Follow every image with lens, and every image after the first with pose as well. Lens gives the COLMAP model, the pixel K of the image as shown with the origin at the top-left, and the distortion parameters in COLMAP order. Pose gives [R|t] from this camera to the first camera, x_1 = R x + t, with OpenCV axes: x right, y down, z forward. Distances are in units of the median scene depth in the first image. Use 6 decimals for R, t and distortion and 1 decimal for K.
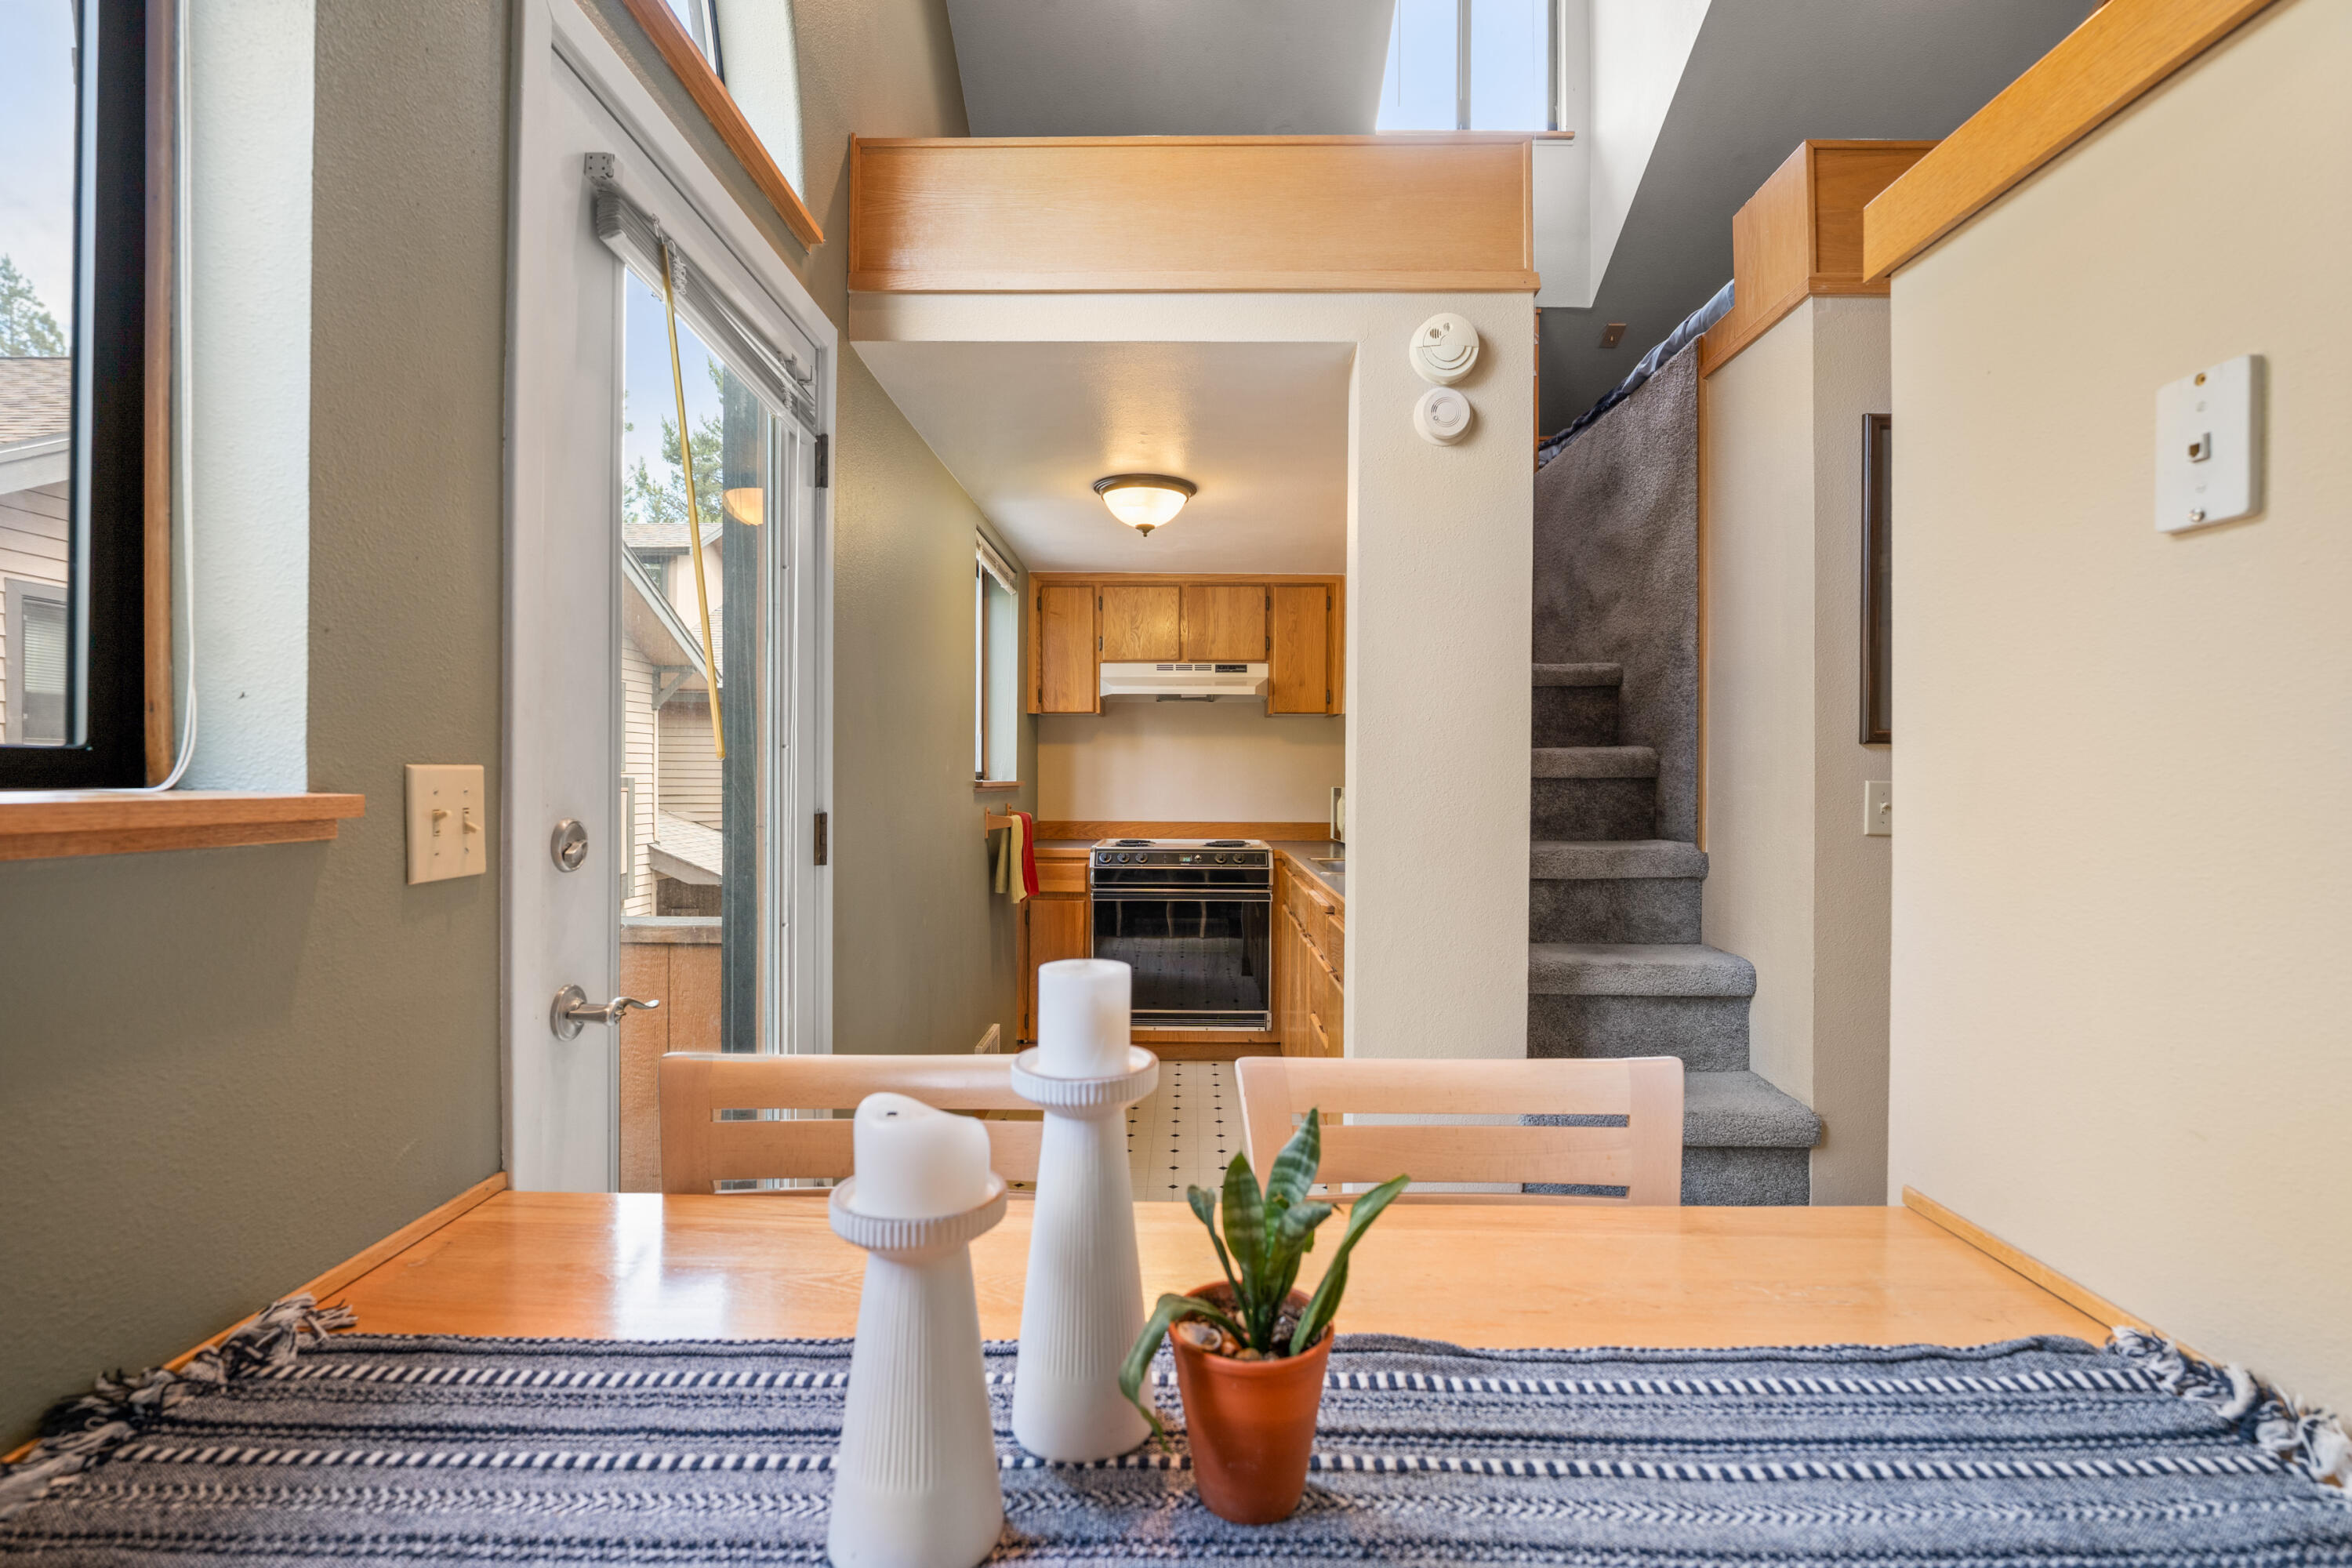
lens RADIAL K [[1077.3, 0, 1169.5], [0, 1077.3, 789.6], [0, 0, 1]] dist [-0.022764, -0.000147]
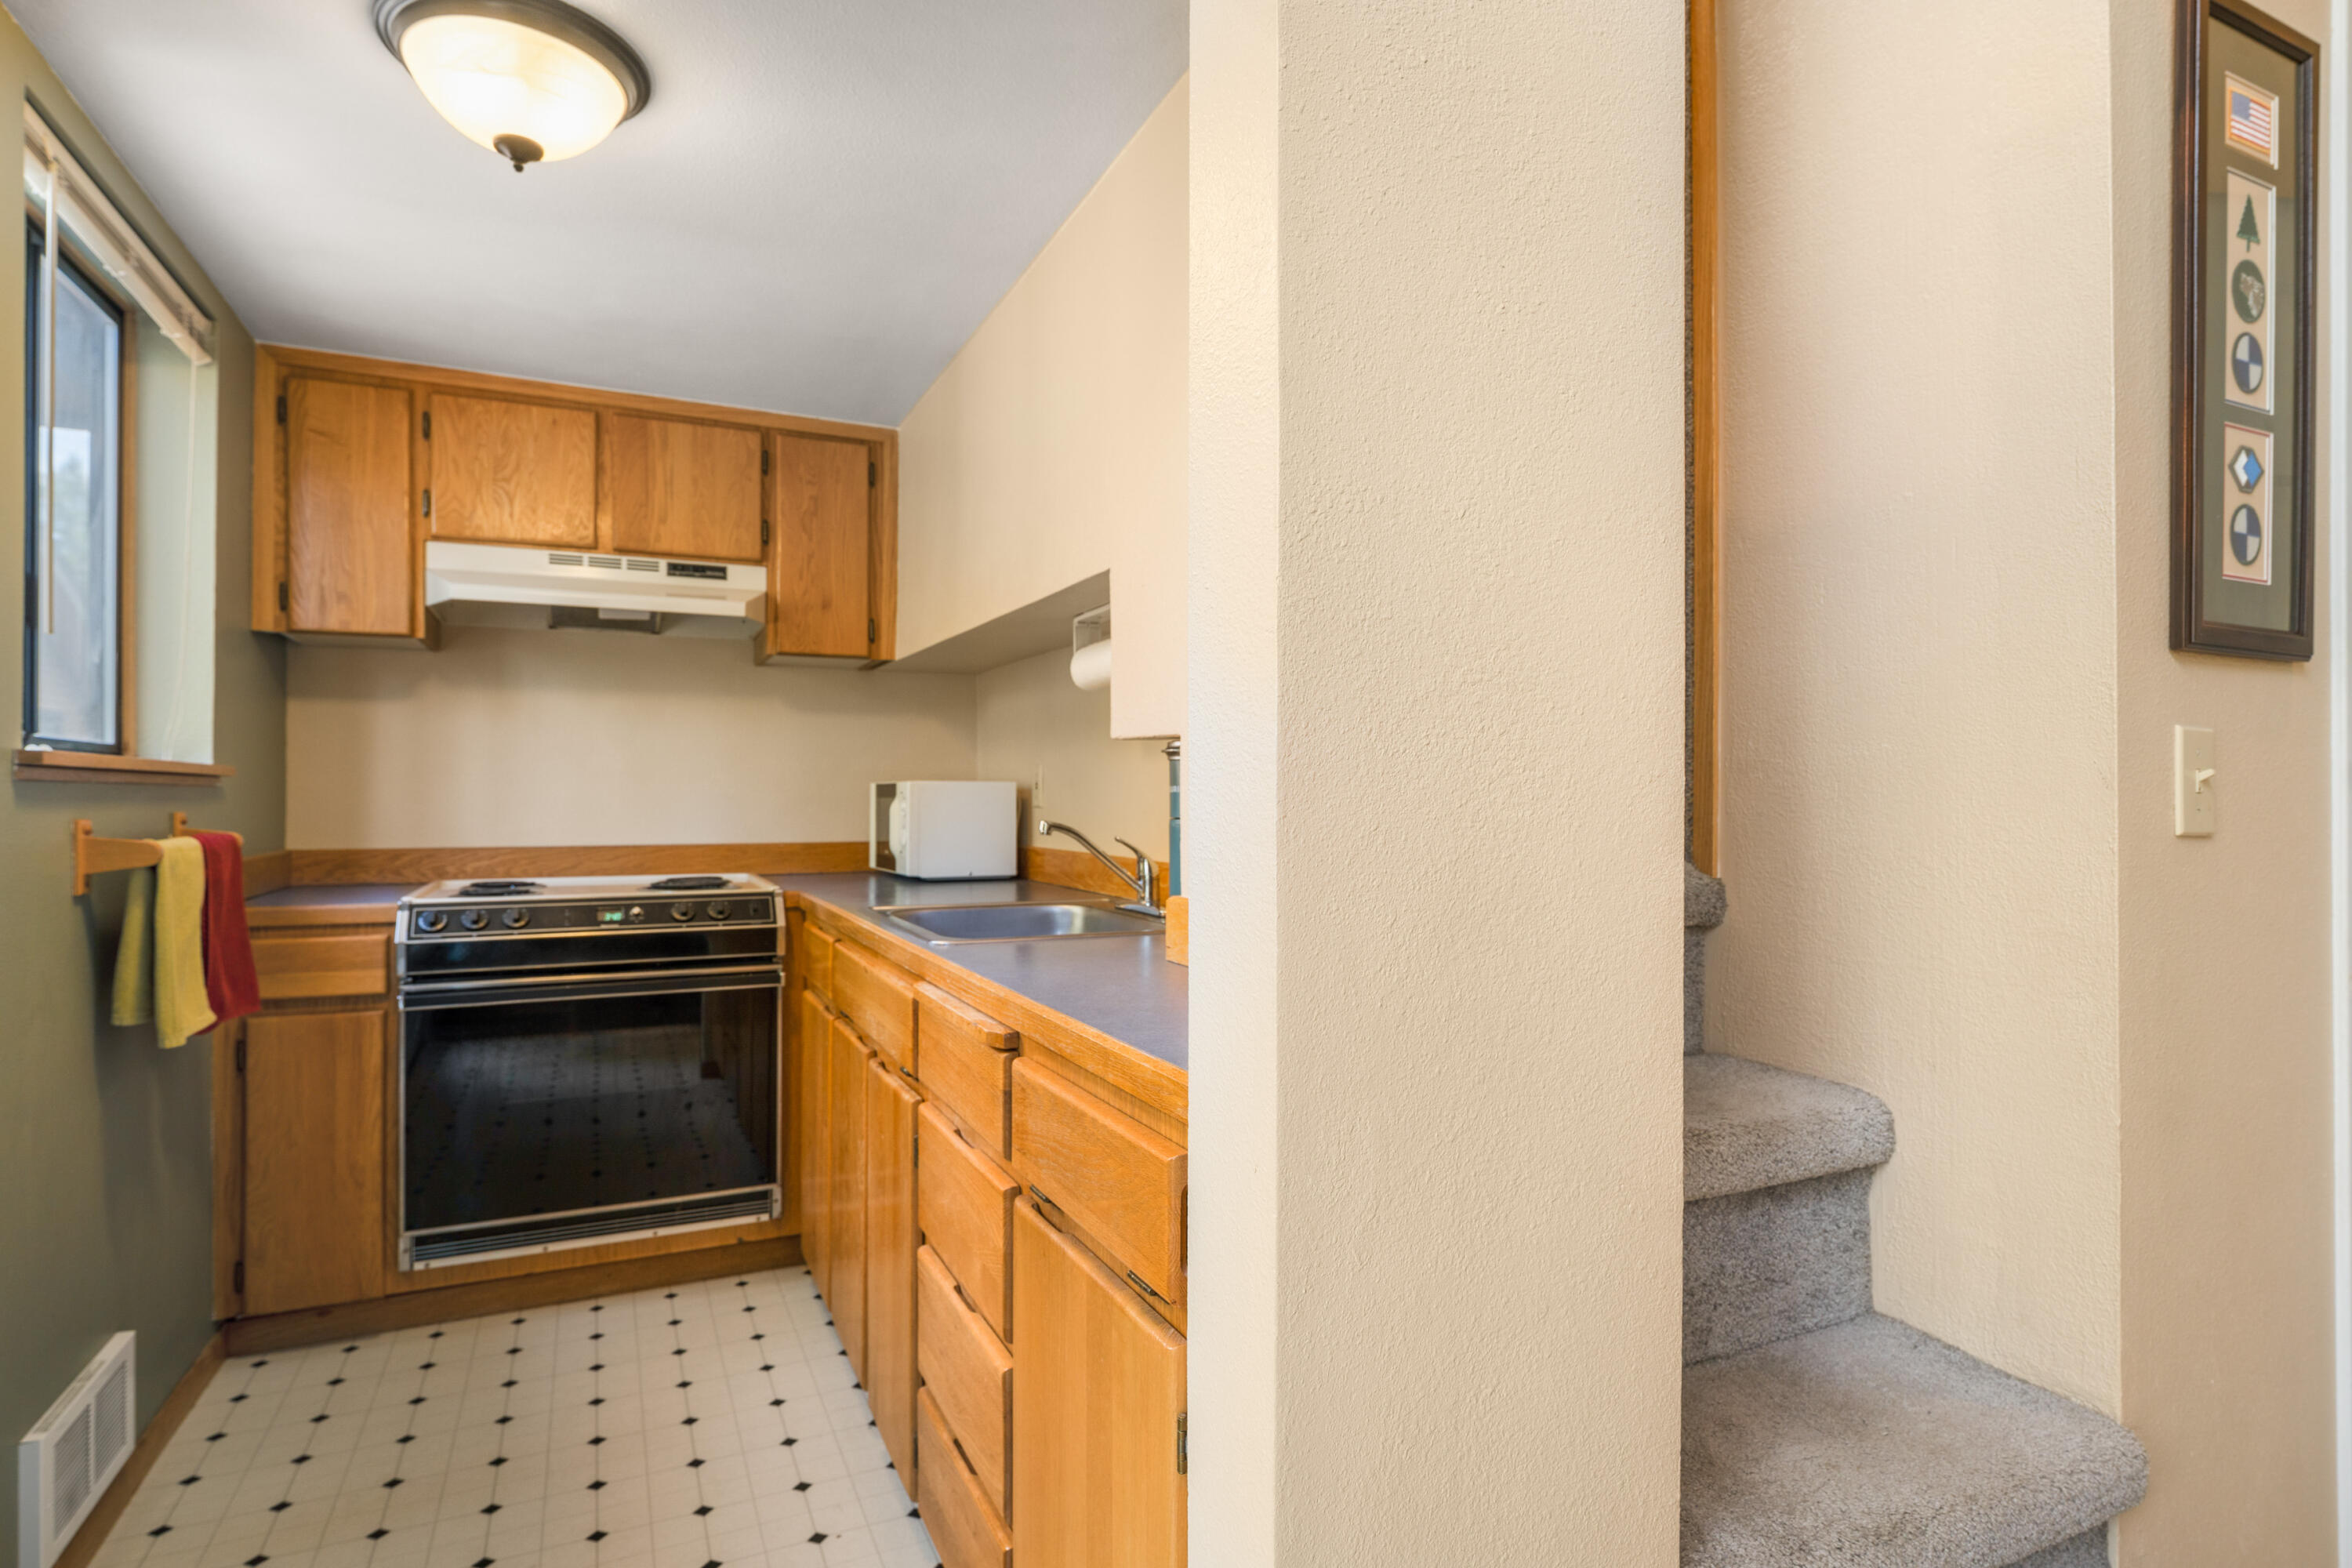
lens RADIAL K [[1215.5, 0, 1172.5], [0, 1215.5, 787.6], [0, 0, 1]] dist [-0.005144, 0.001620]
pose [[0.895217, -0.001008, 0.445629, -0.003438], [0.007649, 0.999885, -0.013104, 0.011059], [-0.445565, 0.015140, 0.895122, 0.326338]]
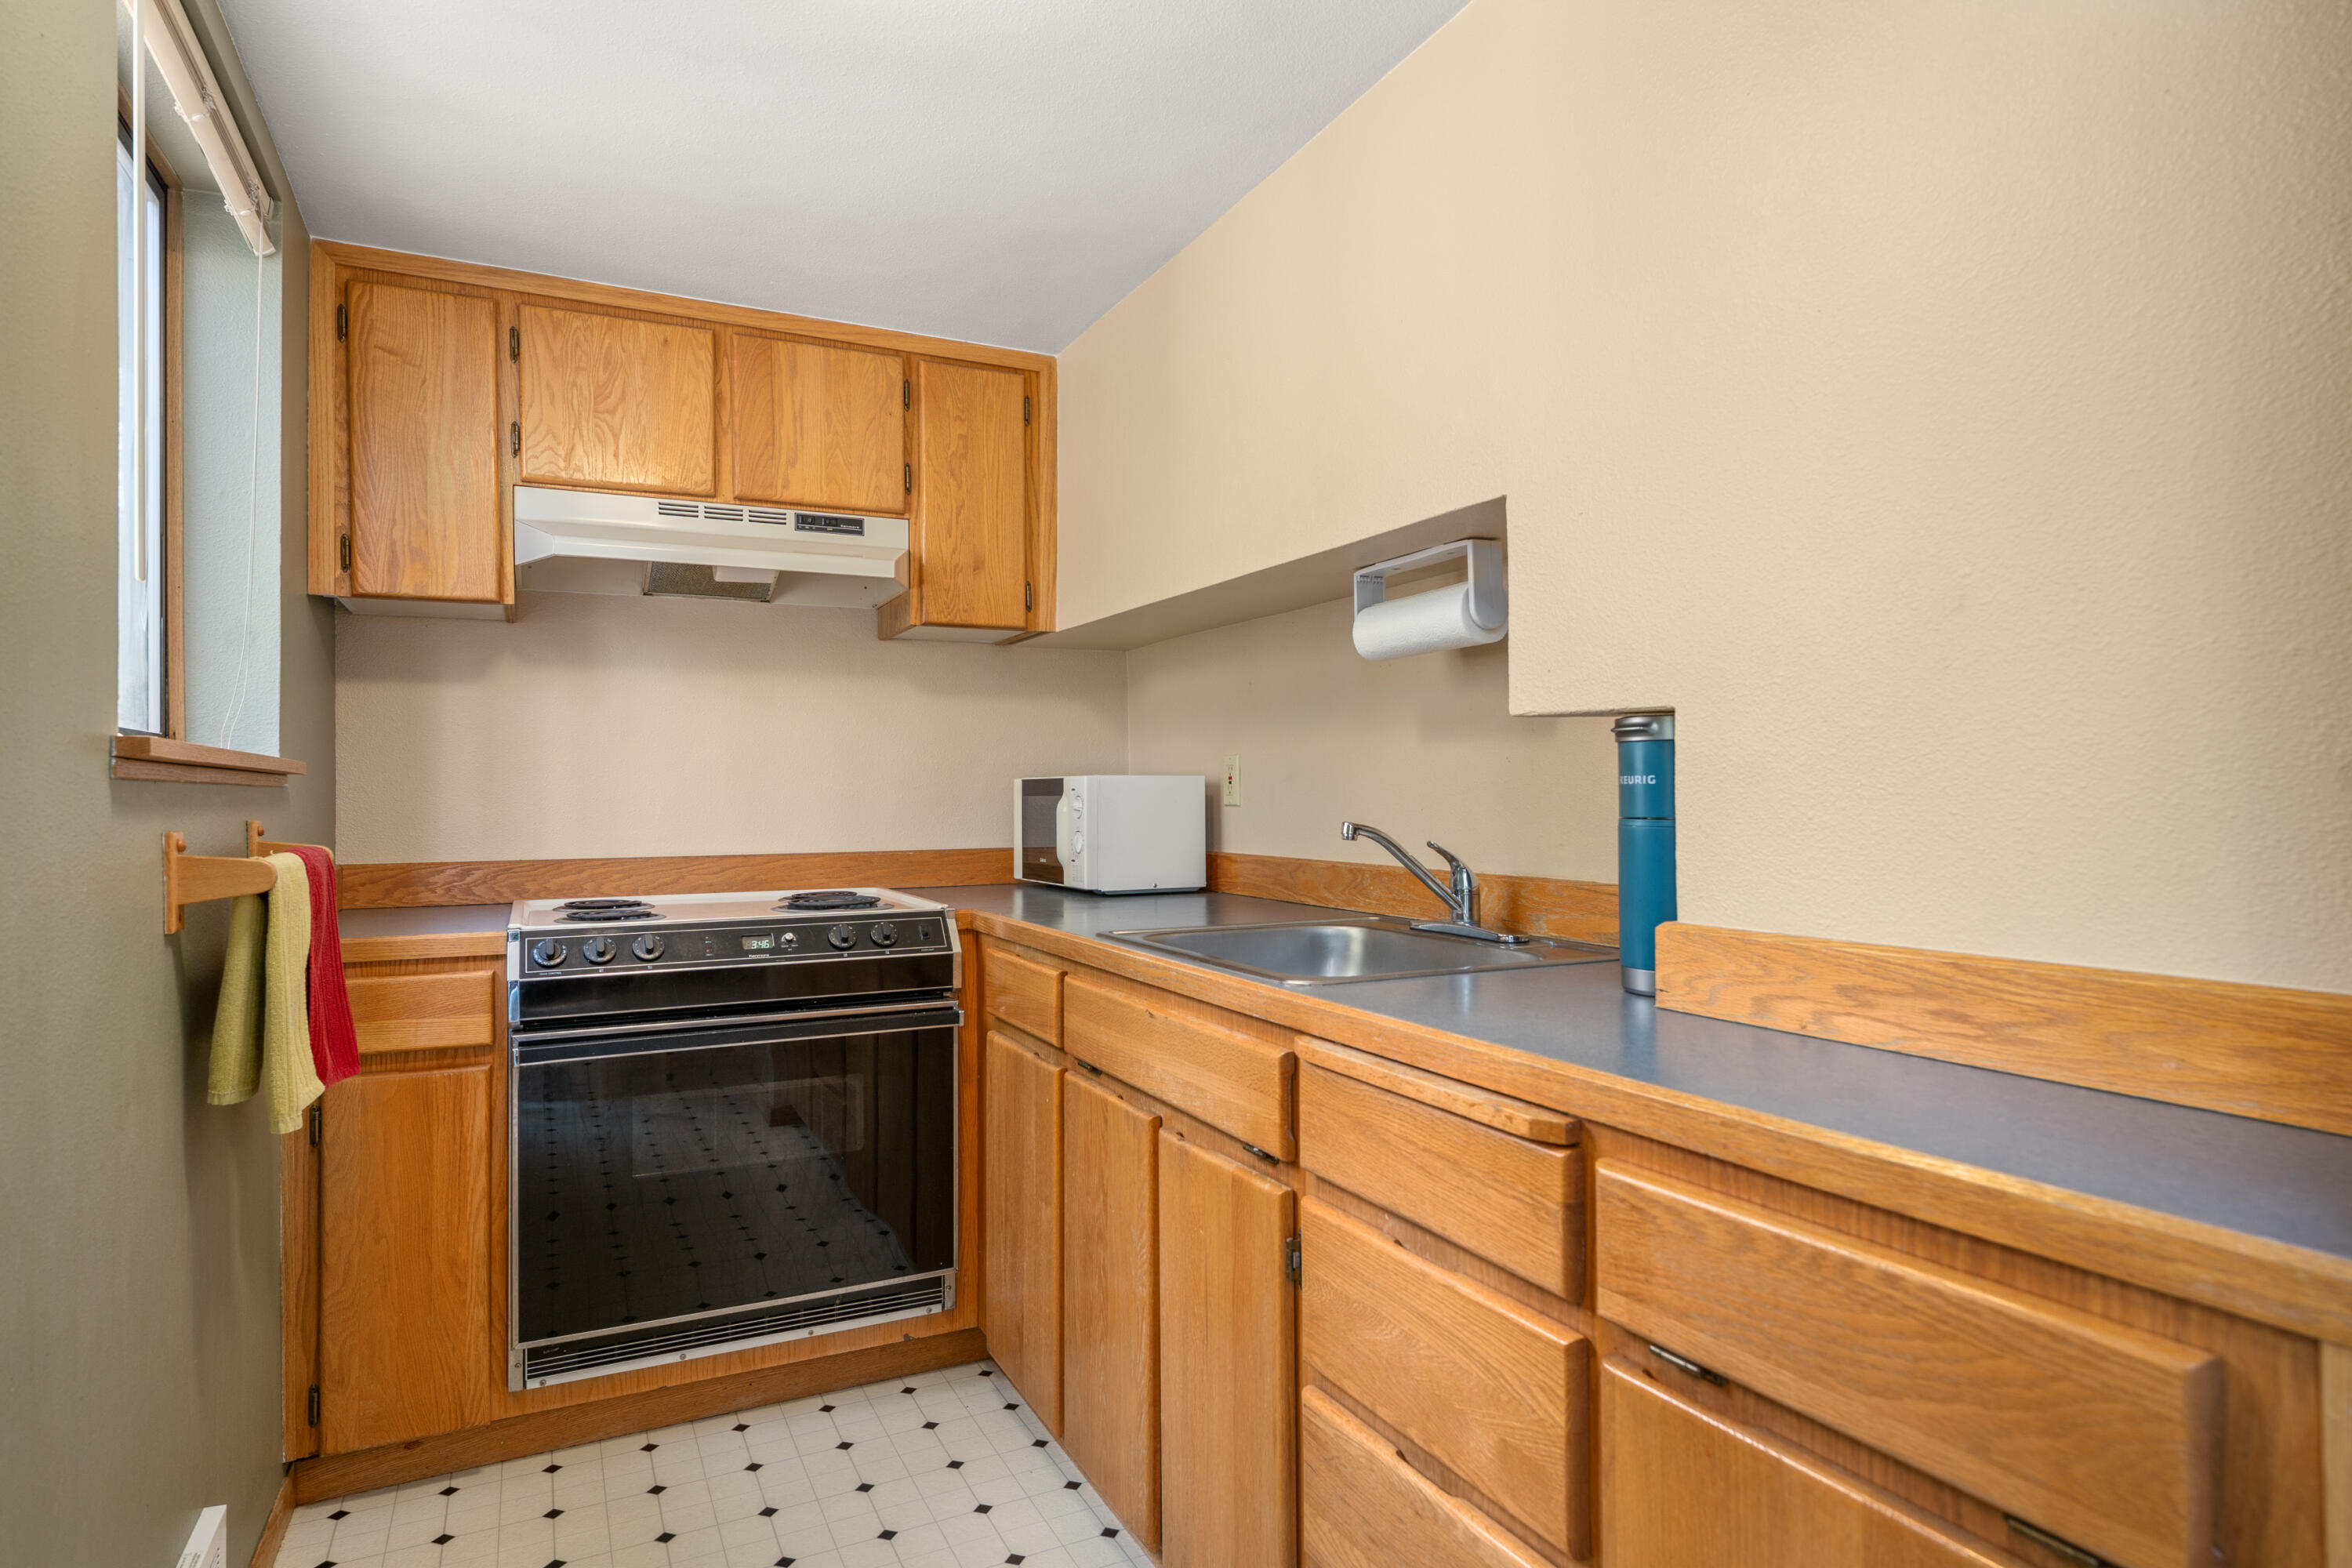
lens RADIAL K [[1299.6, 0, 1175.2], [0, 1299.6, 780.1], [0, 0, 1]] dist [0.002762, 0.000360]
pose [[0.888836, -0.006275, 0.458182, -0.069360], [0.015448, 0.999748, -0.016276, 0.010081], [-0.457965, 0.021545, 0.888709, 0.437217]]
